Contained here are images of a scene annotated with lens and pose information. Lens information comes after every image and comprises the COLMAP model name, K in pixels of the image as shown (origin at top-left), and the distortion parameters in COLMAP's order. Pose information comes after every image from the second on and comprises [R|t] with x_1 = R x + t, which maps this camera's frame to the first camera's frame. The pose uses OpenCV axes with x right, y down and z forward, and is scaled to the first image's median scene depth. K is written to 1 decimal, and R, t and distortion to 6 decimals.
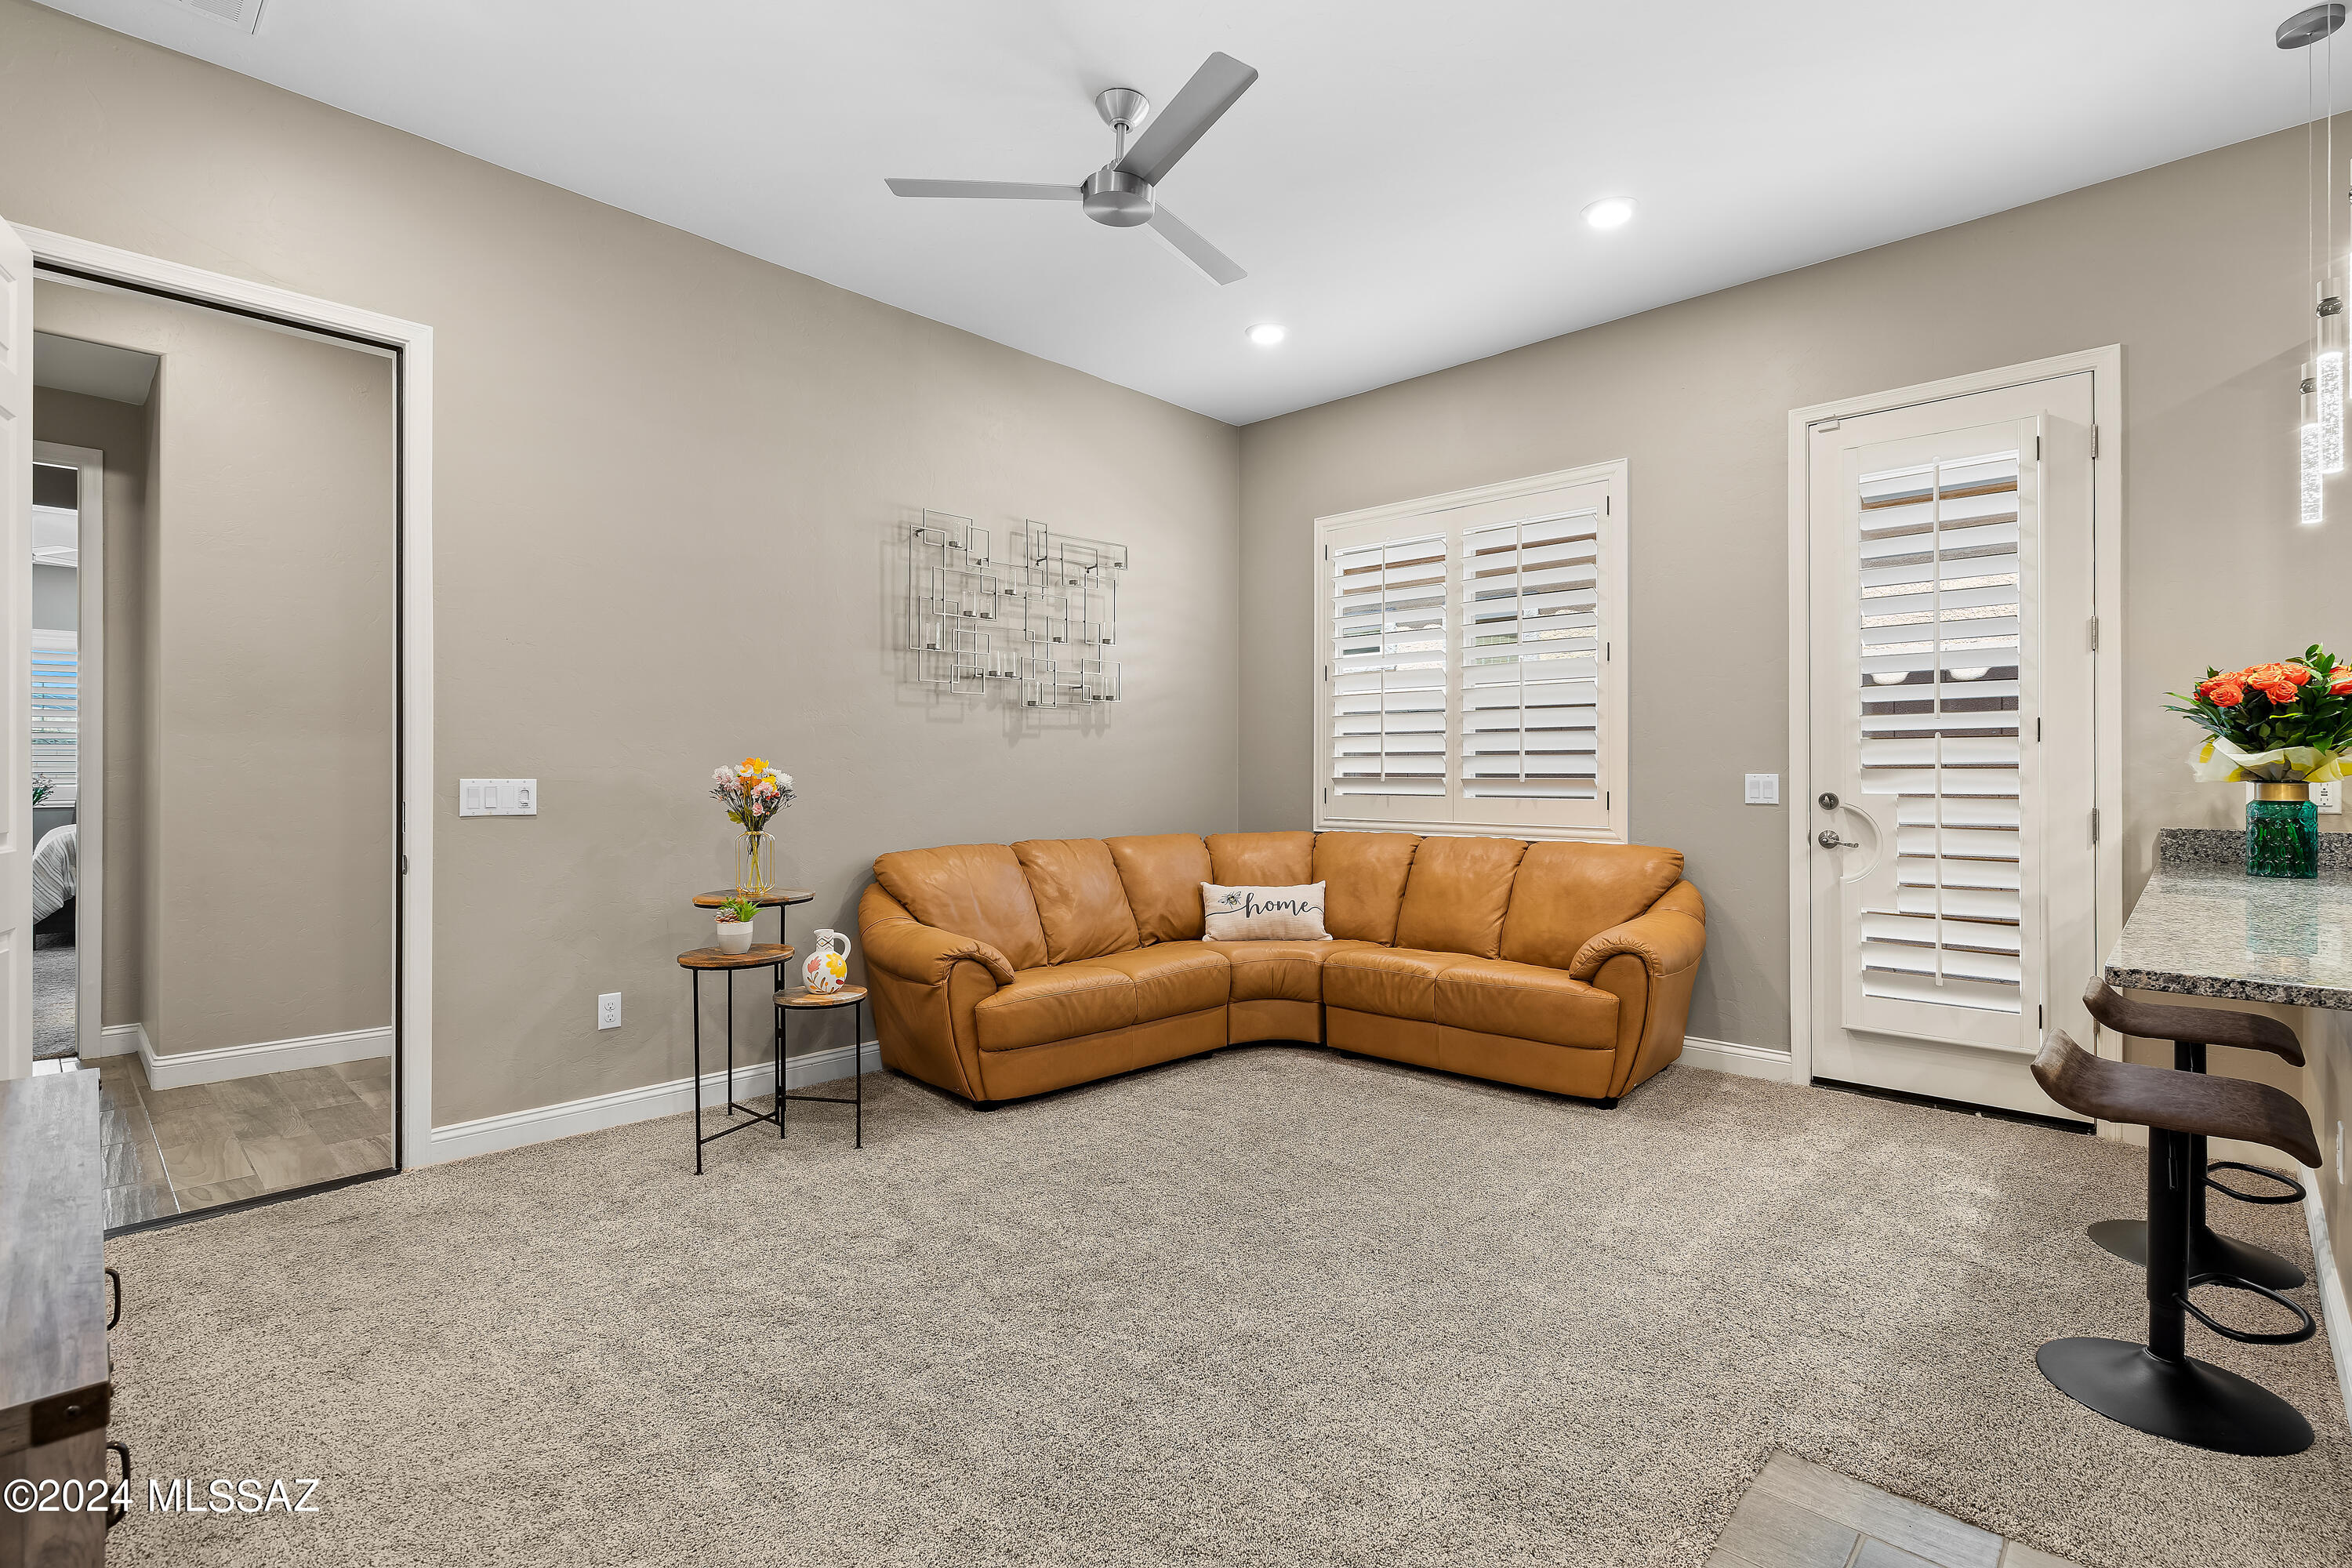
lens RADIAL K [[1089.6, 0, 1193.6], [0, 1089.6, 768.1], [0, 0, 1]] dist [-0.000707, 0.001075]
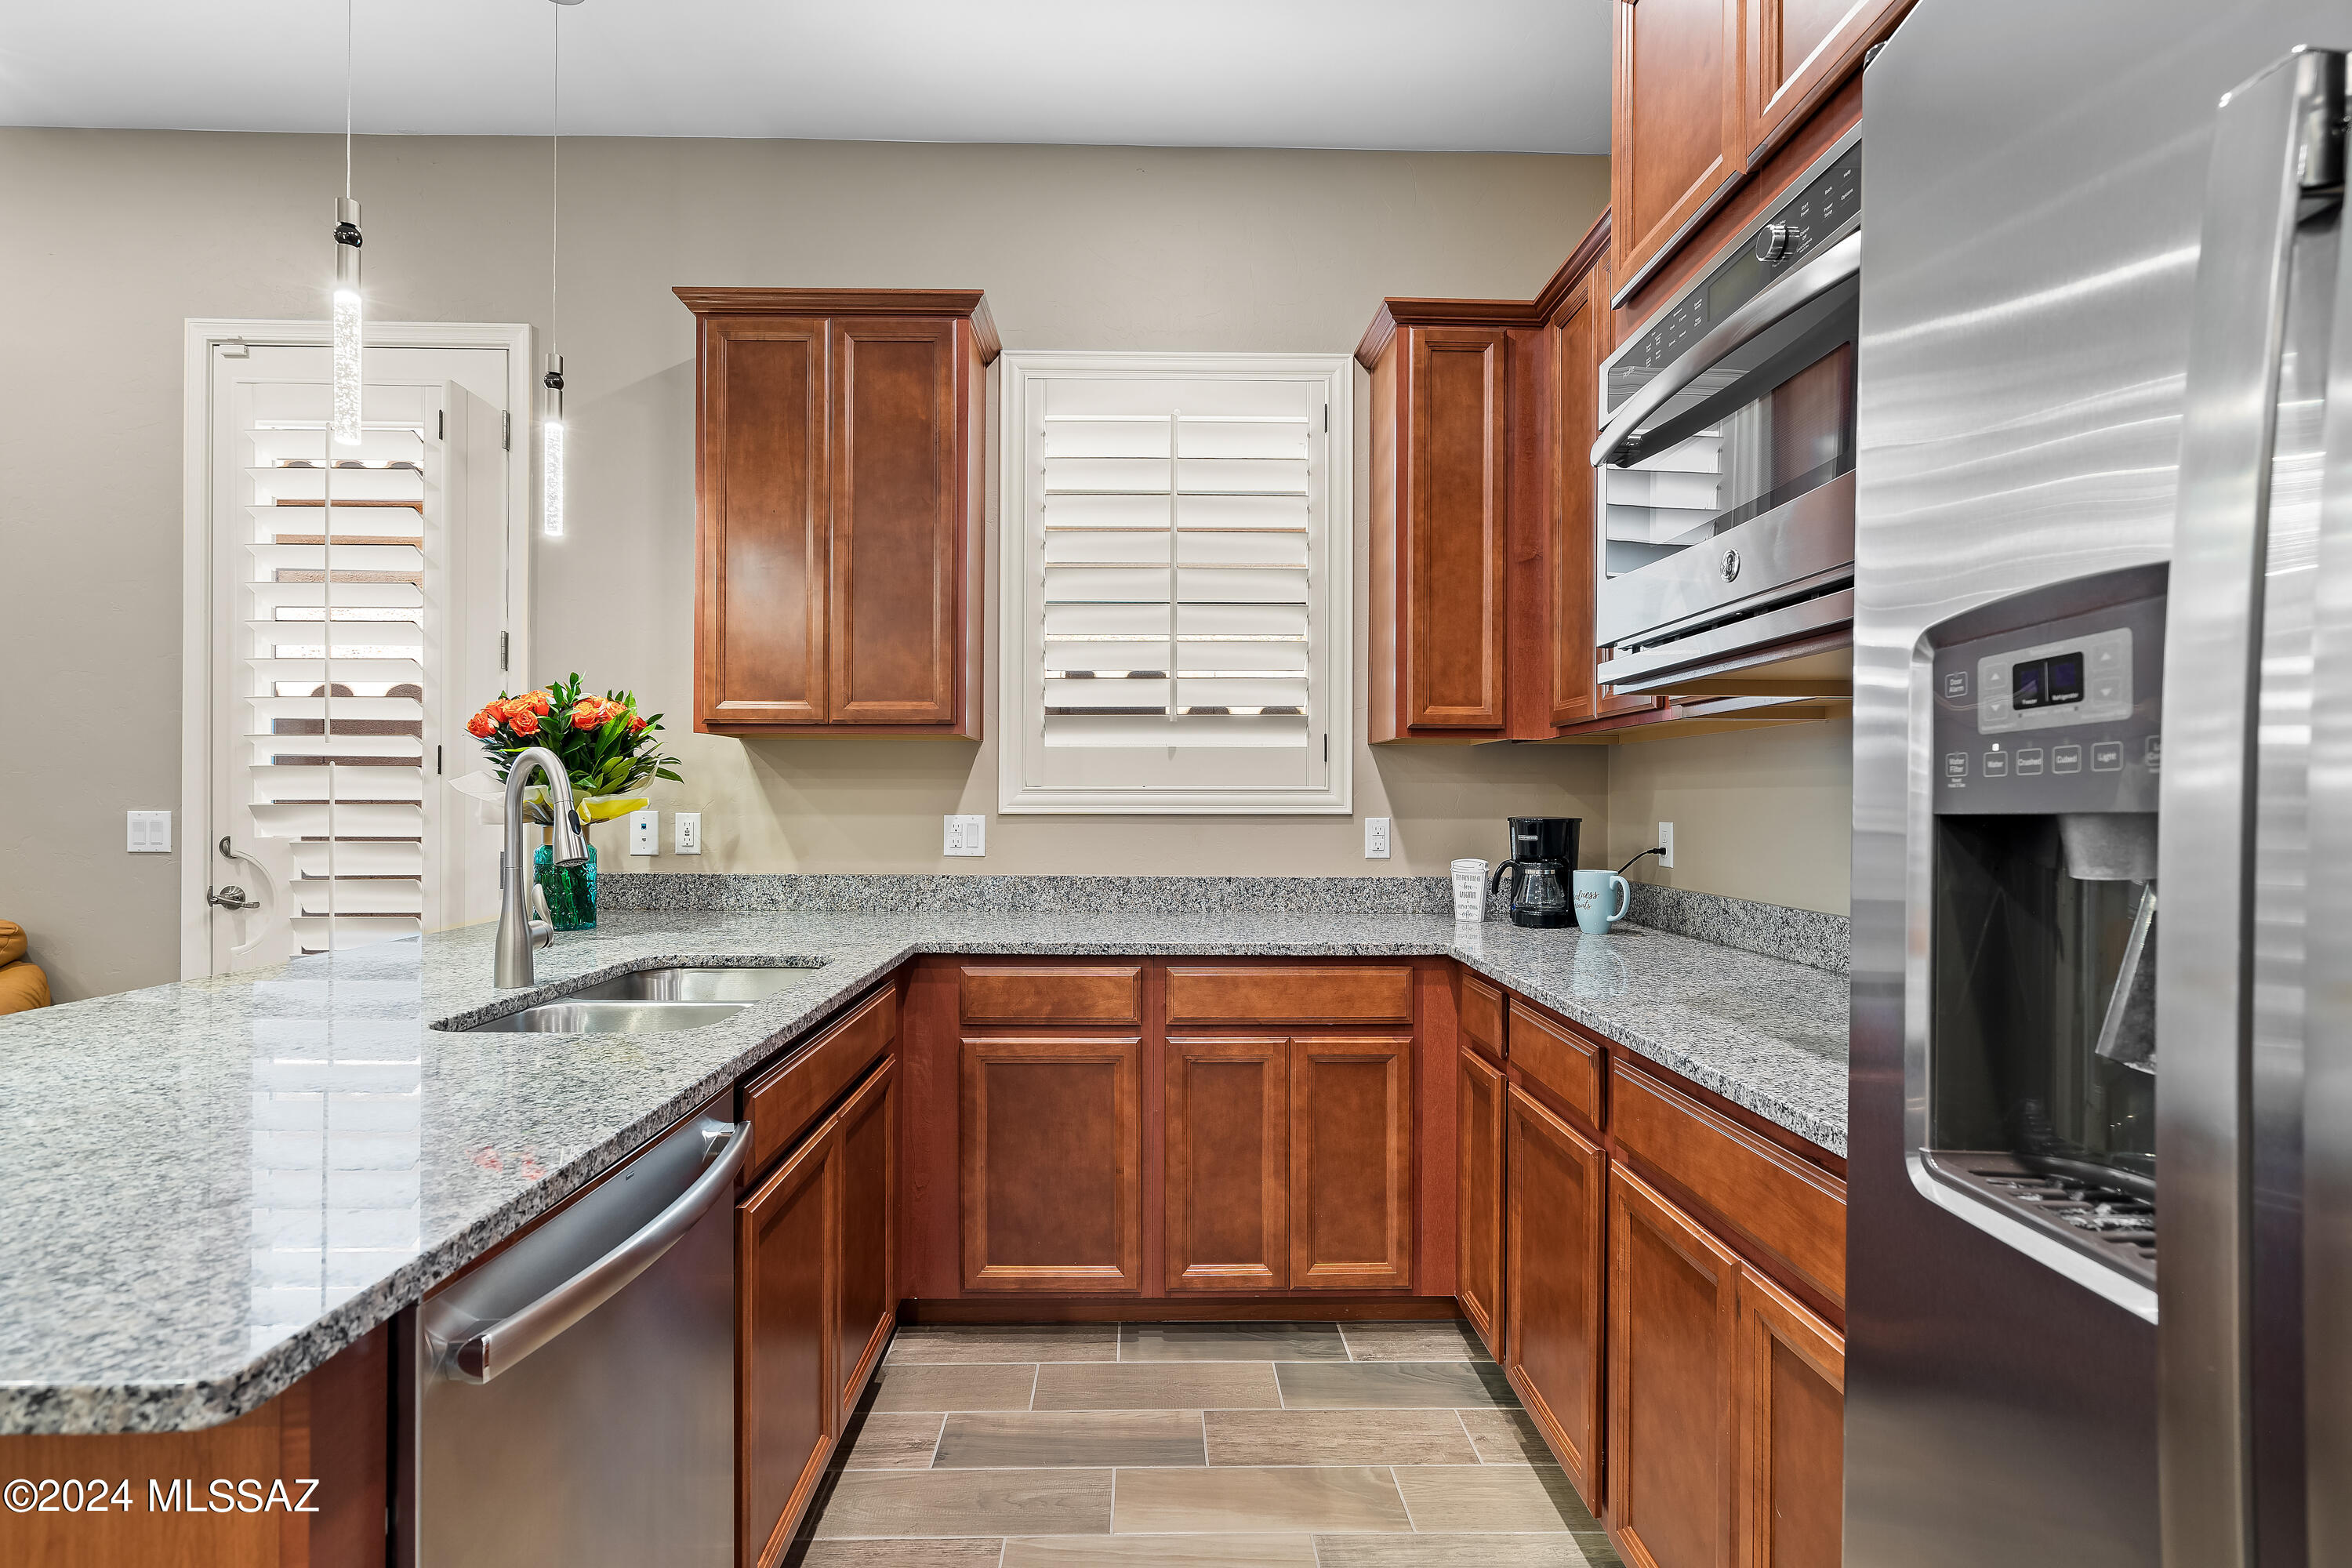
lens RADIAL K [[1089.6, 0, 1167.5], [0, 1089.6, 797.9], [0, 0, 1]] dist [-0.000707, 0.001075]
pose [[0.716765, 0.005683, 0.697291, 0.565951], [-0.006987, 0.999975, -0.000968, -0.008579], [-0.697279, -0.004178, 0.716787, 0.006375]]
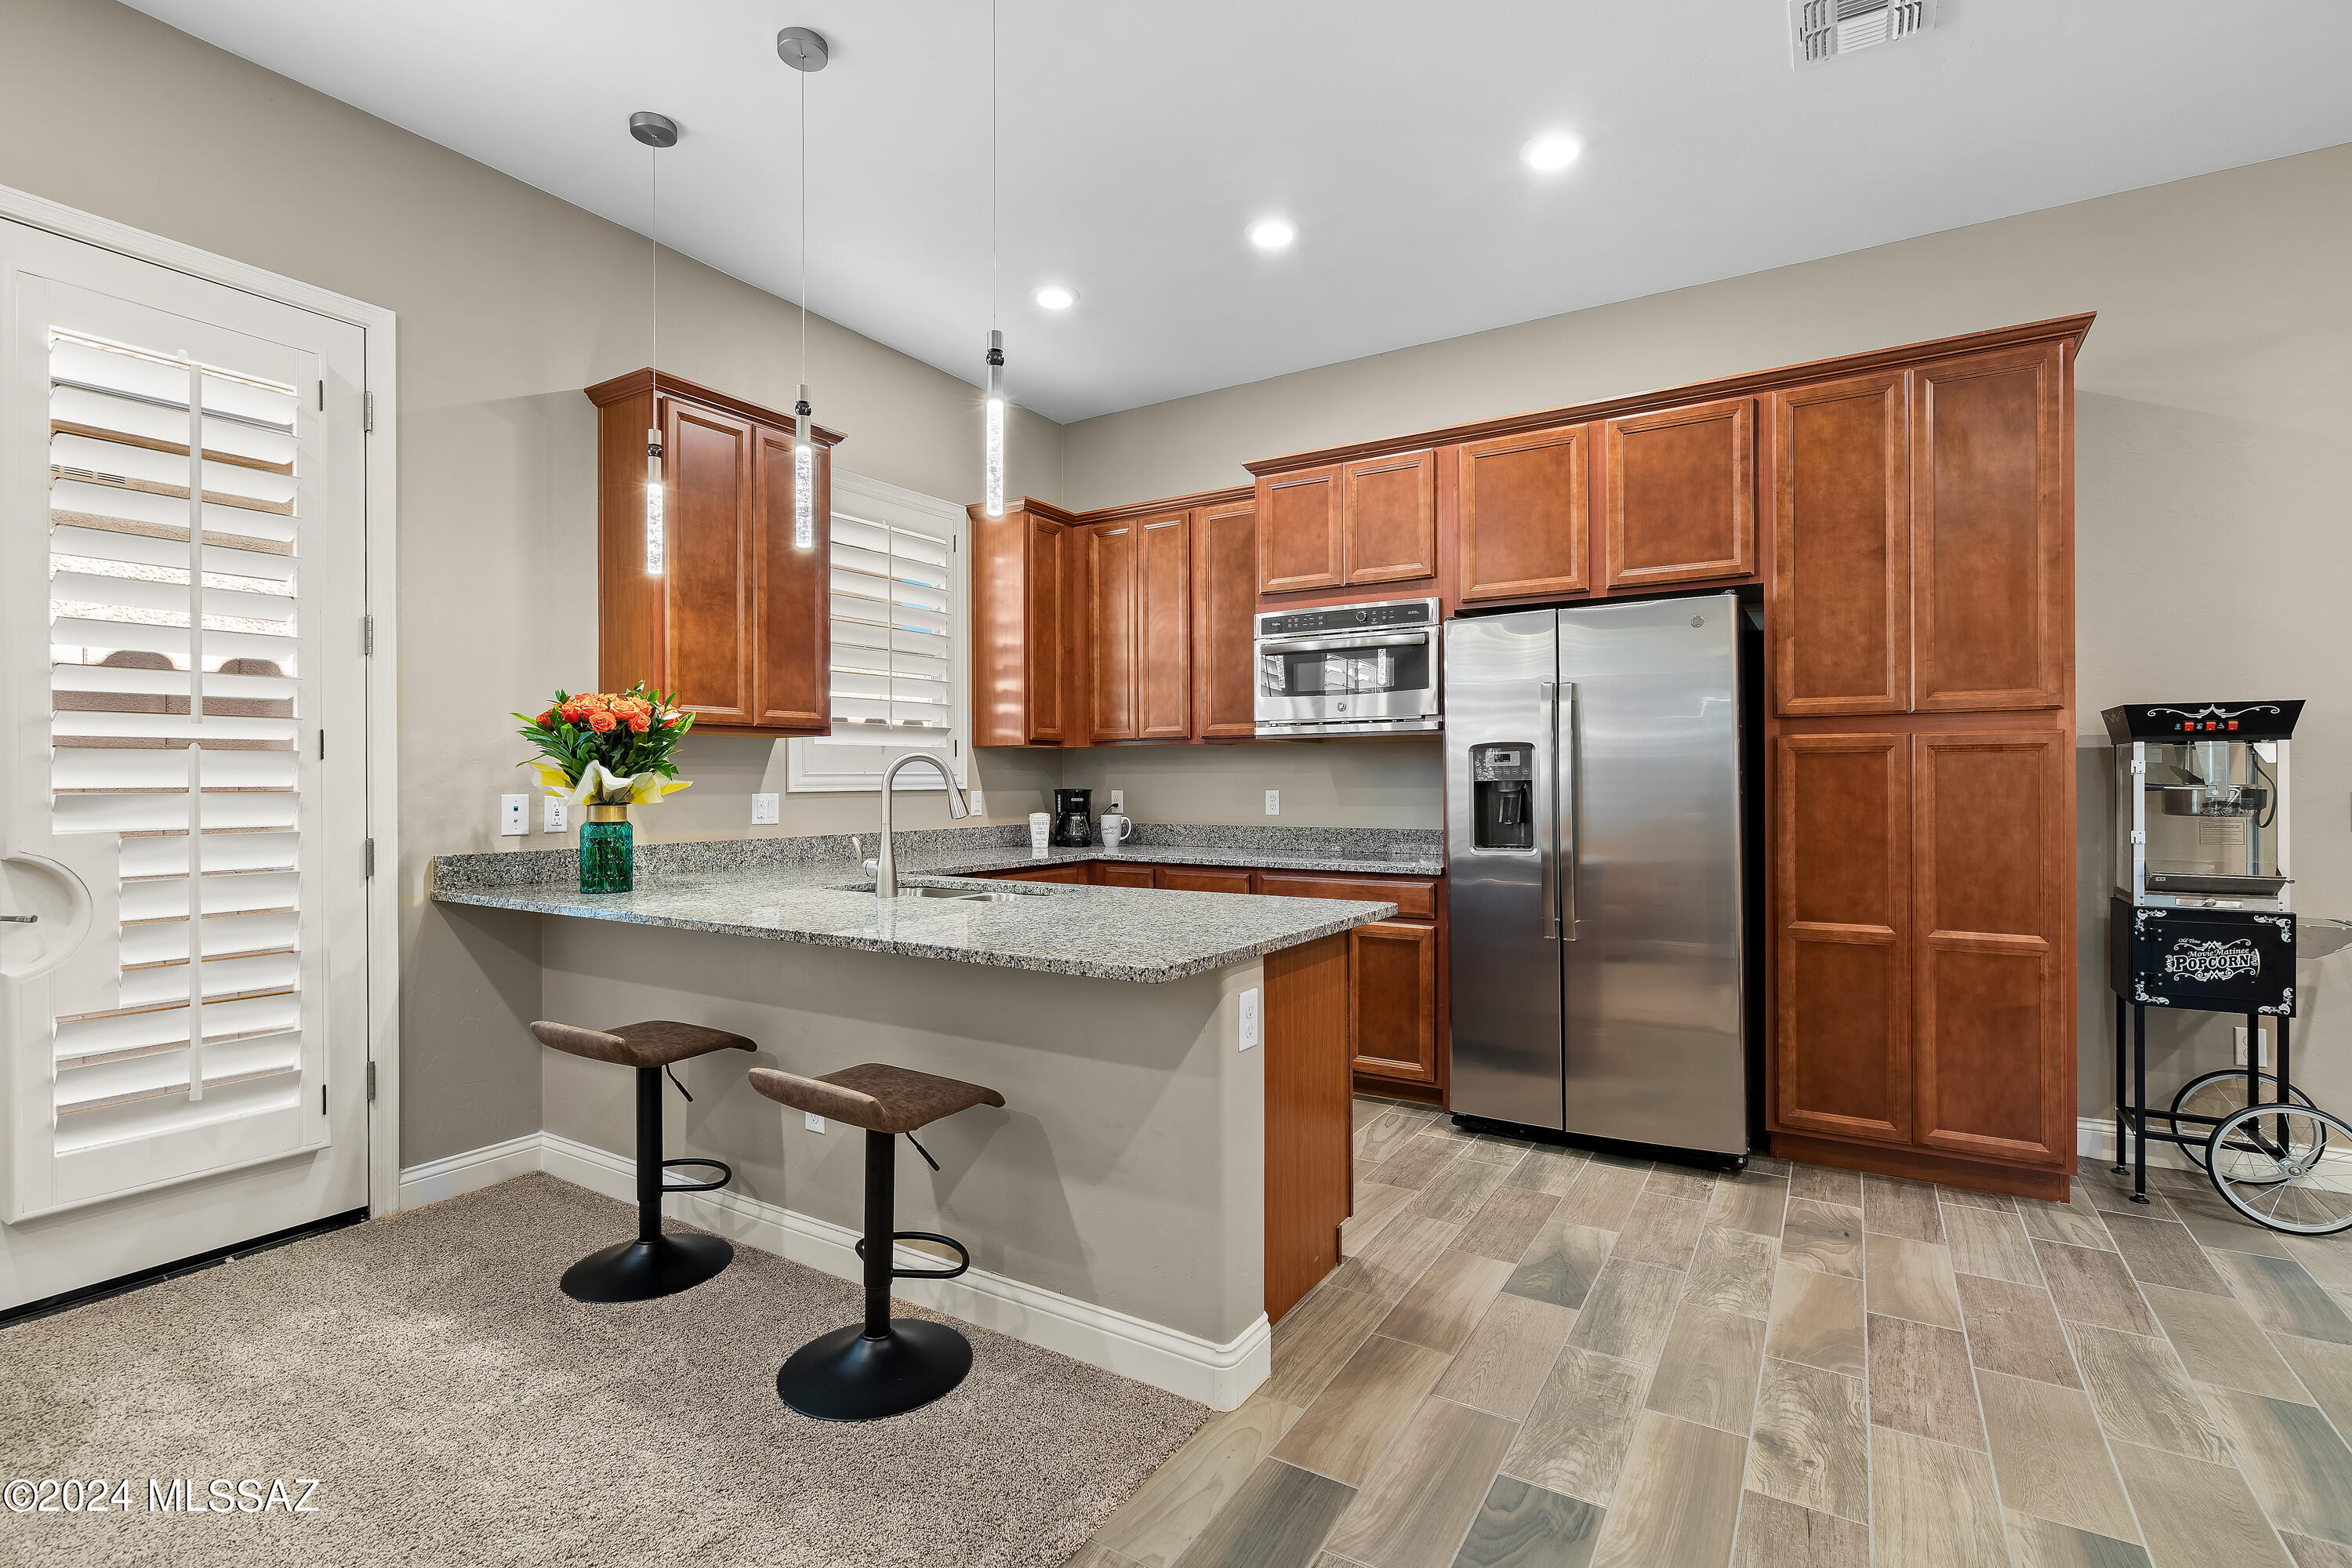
lens RADIAL K [[1089.6, 0, 1170.1], [0, 1089.6, 782.9], [0, 0, 1]] dist [-0.000707, 0.001075]
pose [[-0.189952, -0.001244, 0.981793, -0.130925], [0.000187, 0.999999, 0.001303, -0.007641], [-0.981793, 0.000431, -0.189952, 0.513222]]
